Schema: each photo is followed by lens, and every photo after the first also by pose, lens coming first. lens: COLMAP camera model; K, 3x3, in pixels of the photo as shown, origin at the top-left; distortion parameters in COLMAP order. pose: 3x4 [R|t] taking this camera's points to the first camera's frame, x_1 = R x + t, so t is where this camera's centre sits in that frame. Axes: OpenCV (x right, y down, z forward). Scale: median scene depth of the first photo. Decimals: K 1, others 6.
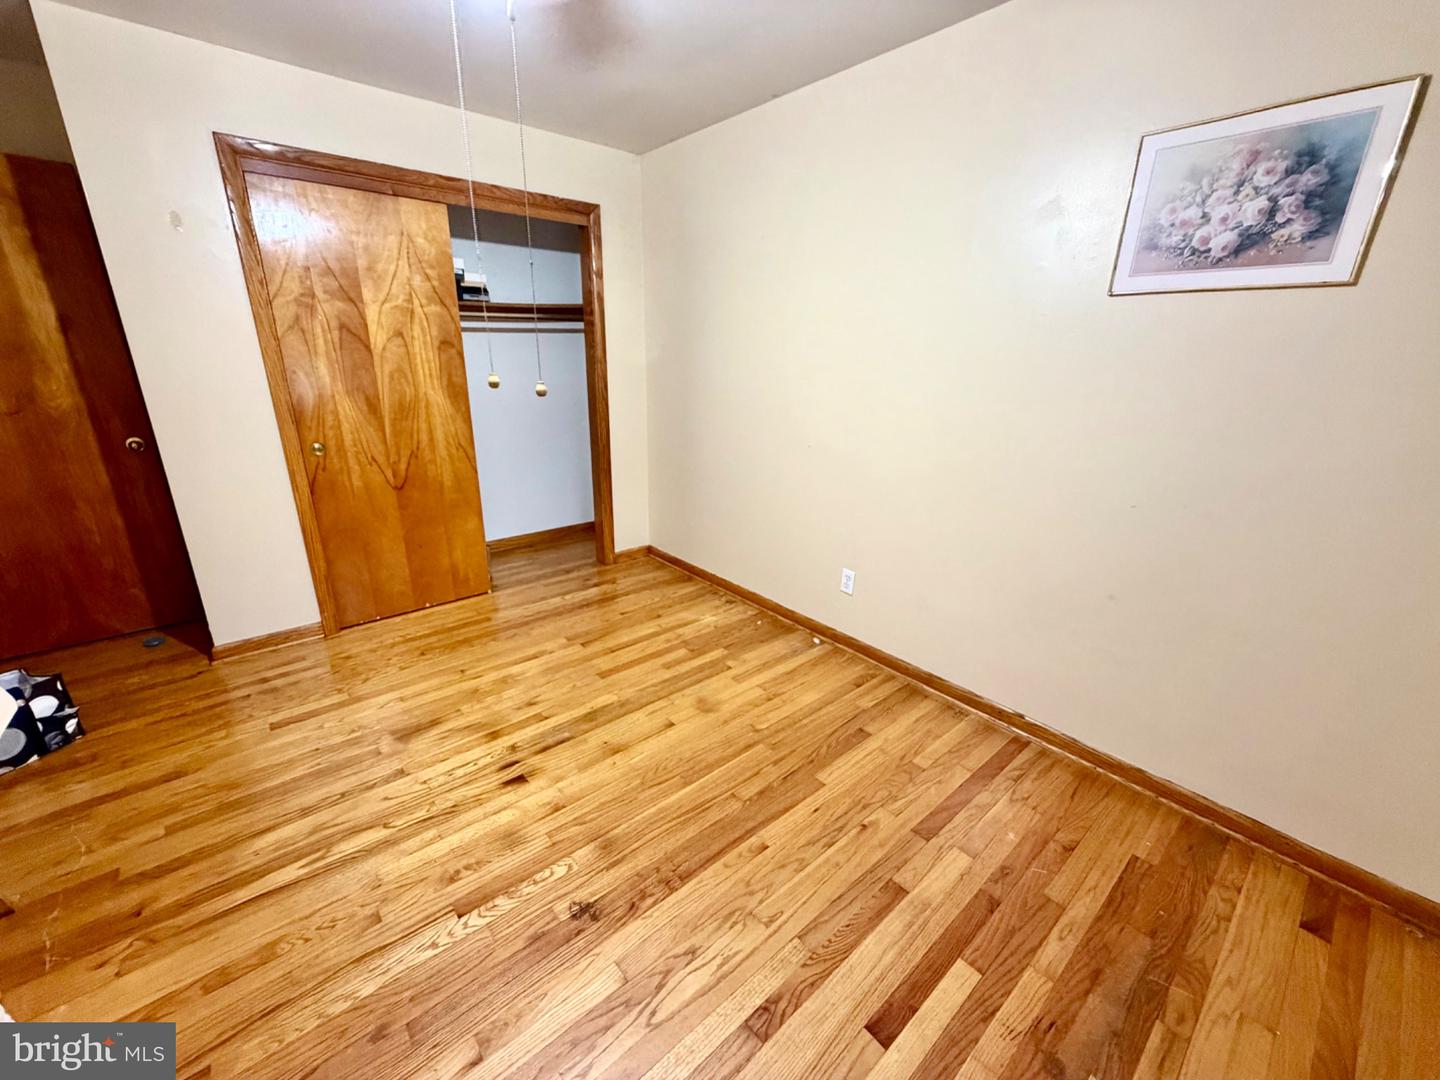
lens RADIAL K [[574.8, 0, 717.6], [0, 574.8, 545.6], [0, 0, 1]] dist [0.000003, 0.000363]
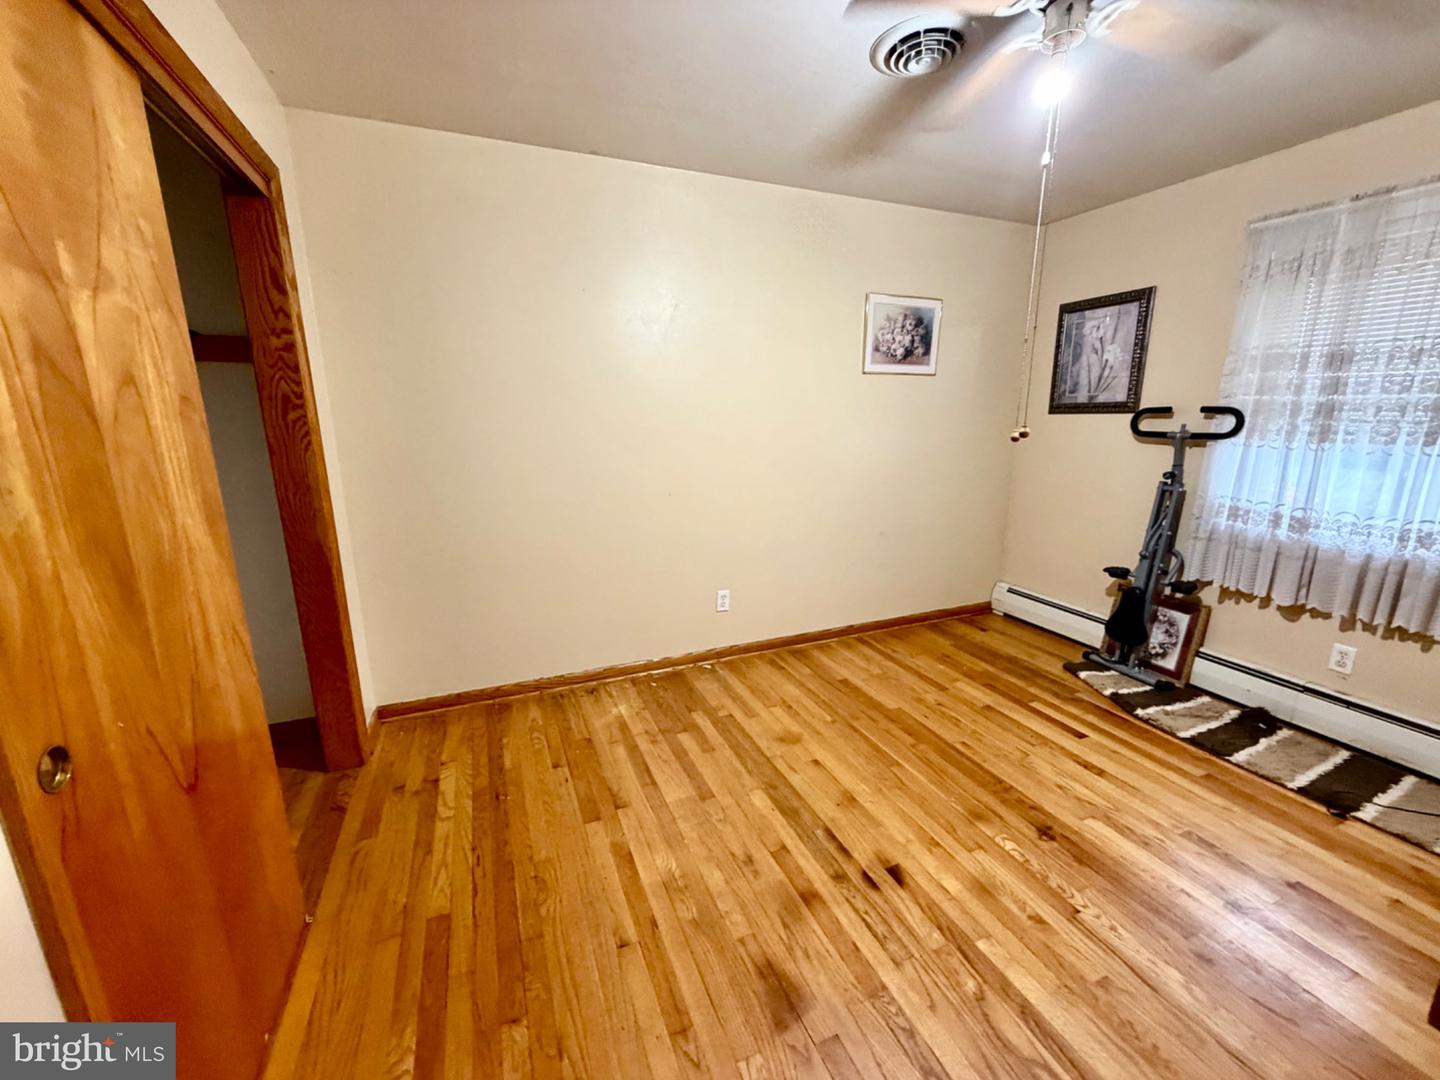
lens RADIAL K [[574.8, 0, 717.6], [0, 574.8, 545.6], [0, 0, 1]] dist [0.000003, 0.000363]
pose [[0.304710, -0.238188, 0.922181, -1.174248], [0.316862, 0.938425, 0.137685, -0.293323], [-0.898193, 0.250250, 0.361420, 0.820131]]
